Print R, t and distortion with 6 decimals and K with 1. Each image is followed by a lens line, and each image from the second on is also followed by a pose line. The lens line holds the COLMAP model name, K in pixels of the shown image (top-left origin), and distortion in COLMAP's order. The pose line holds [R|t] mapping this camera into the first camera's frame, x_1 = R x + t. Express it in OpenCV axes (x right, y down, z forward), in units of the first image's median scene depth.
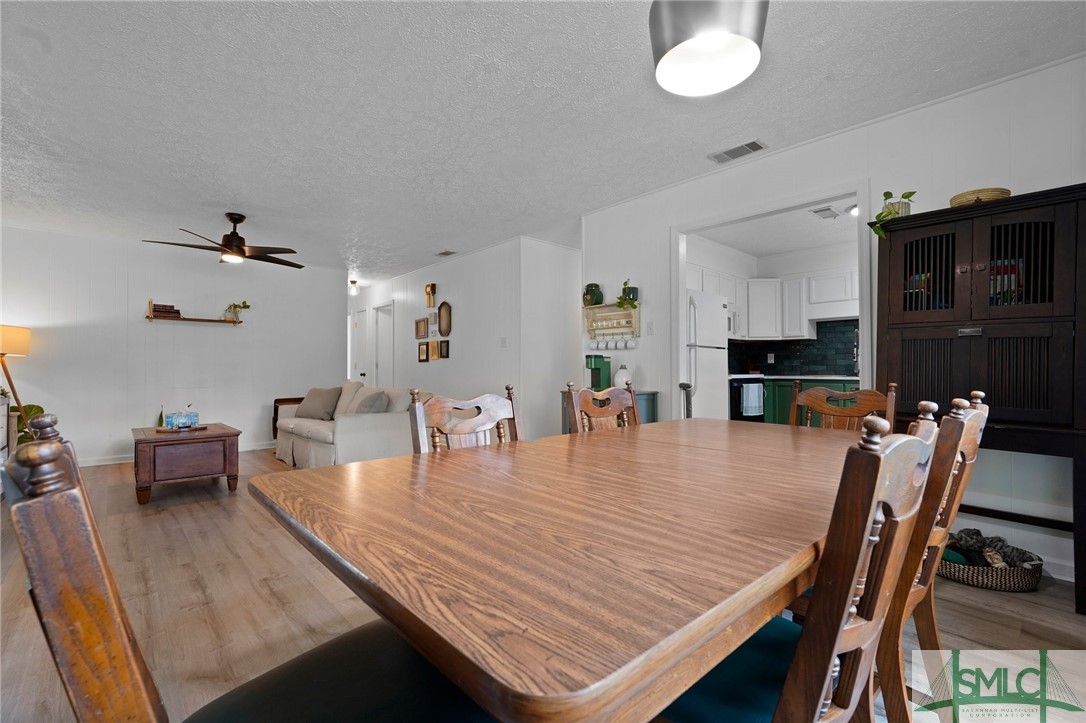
lens RADIAL K [[485.3, 0, 543.0], [0, 485.3, 361.5], [0, 0, 1]] dist [-0.023707, 0.008290]
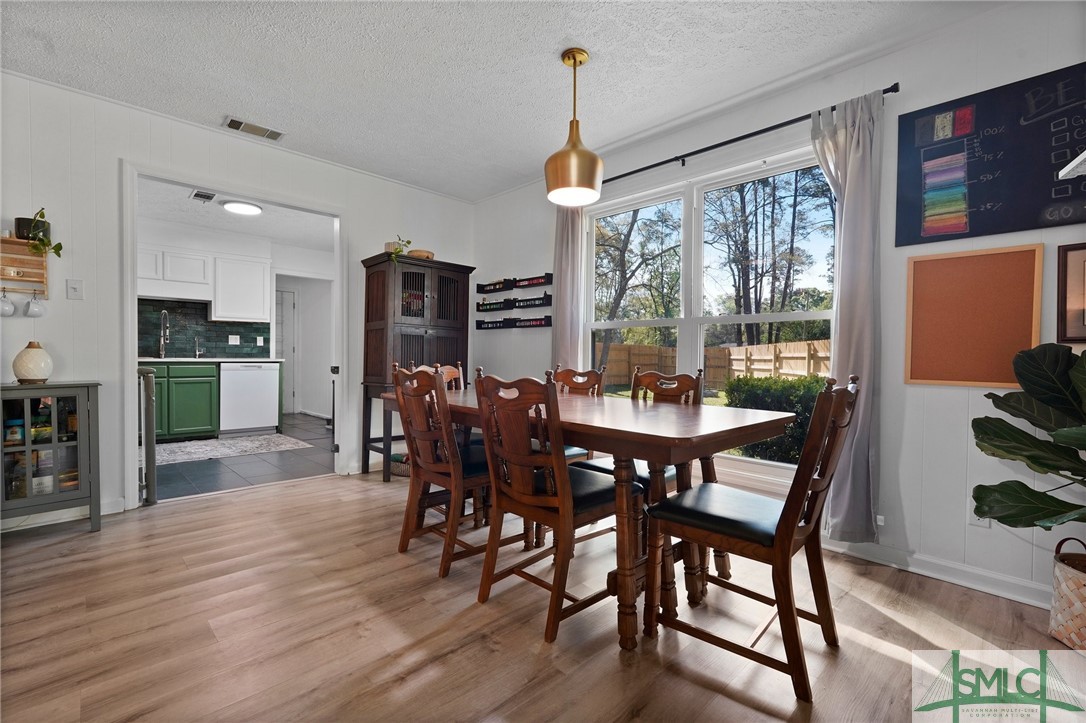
lens RADIAL K [[479.4, 0, 539.6], [0, 479.4, 364.1], [0, 0, 1]] dist [-0.022383, 0.009416]
pose [[-0.040057, -0.016695, 0.999058, -0.358905], [-0.028731, 0.999466, 0.015550, 0.005779], [-0.998784, -0.028081, -0.040516, 0.272363]]
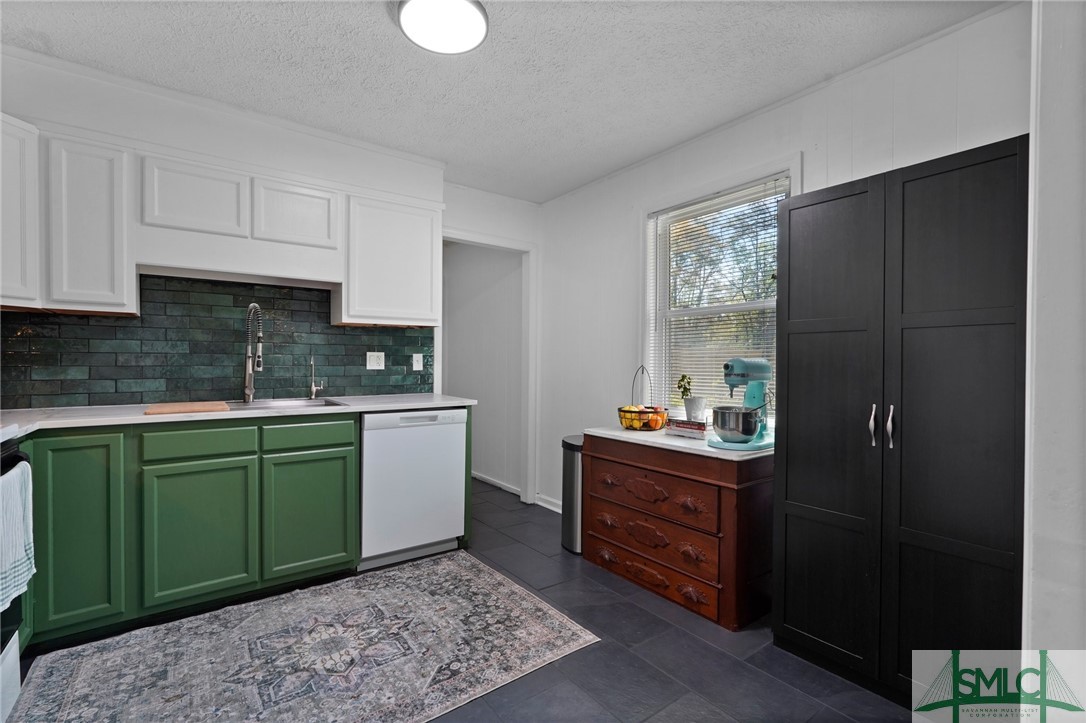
lens RADIAL K [[479.4, 0, 539.6], [0, 479.4, 364.1], [0, 0, 1]] dist [-0.022383, 0.009416]
pose [[0.092210, -0.008908, 0.995700, 0.215603], [-0.025797, 0.999603, 0.011332, -0.020476], [-0.995405, -0.026731, 0.091944, 0.687609]]
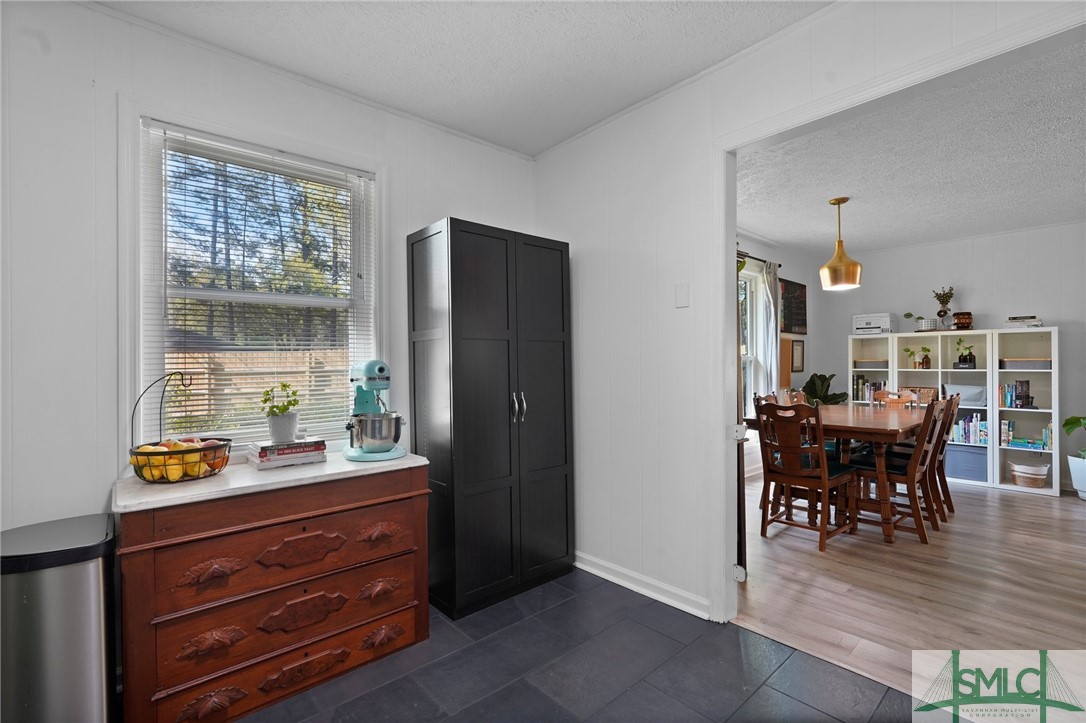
lens RADIAL K [[479.4, 0, 539.6], [0, 479.4, 364.1], [0, 0, 1]] dist [-0.022383, 0.009416]
pose [[-0.999938, 0.003673, 0.010494, 0.492978], [0.003461, 0.999791, -0.020150, -0.014489], [-0.010566, -0.020112, -0.999742, 0.922466]]
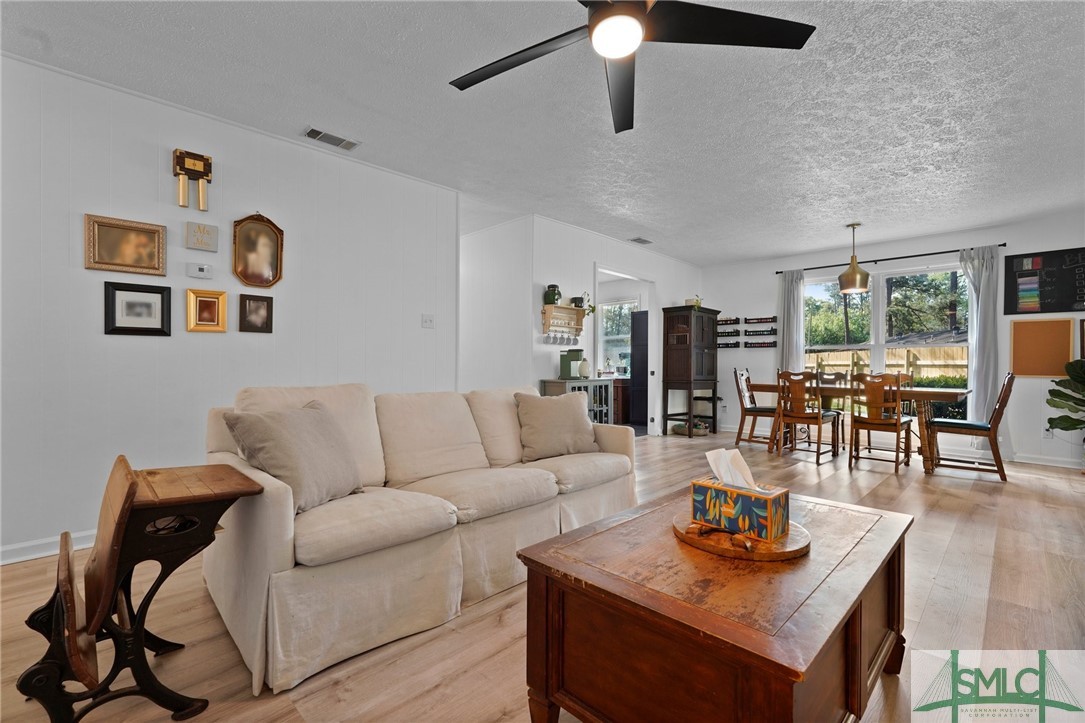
lens RADIAL K [[479.0, 0, 539.1], [0, 479.0, 364.1], [0, 0, 1]] dist [-0.022383, 0.009416]
pose [[-0.050684, -0.000894, 0.998714, -0.819093], [-0.027475, 0.999622, -0.000499, 0.020414], [-0.998337, -0.027464, -0.050689, 0.884582]]
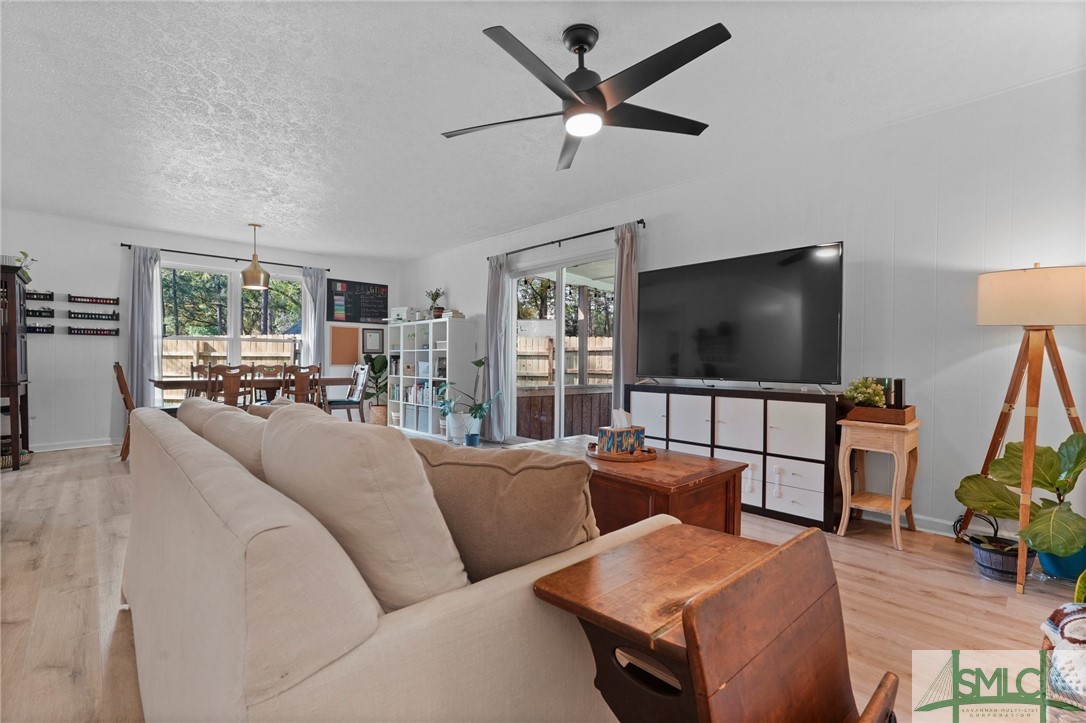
lens RADIAL K [[479.4, 0, 539.6], [0, 479.4, 364.1], [0, 0, 1]] dist [-0.022383, 0.009416]
pose [[-0.999968, -0.005354, -0.005942, -0.510422], [-0.005294, 0.999936, -0.010030, 0.024294], [0.005996, -0.009998, -0.999932, 1.209310]]
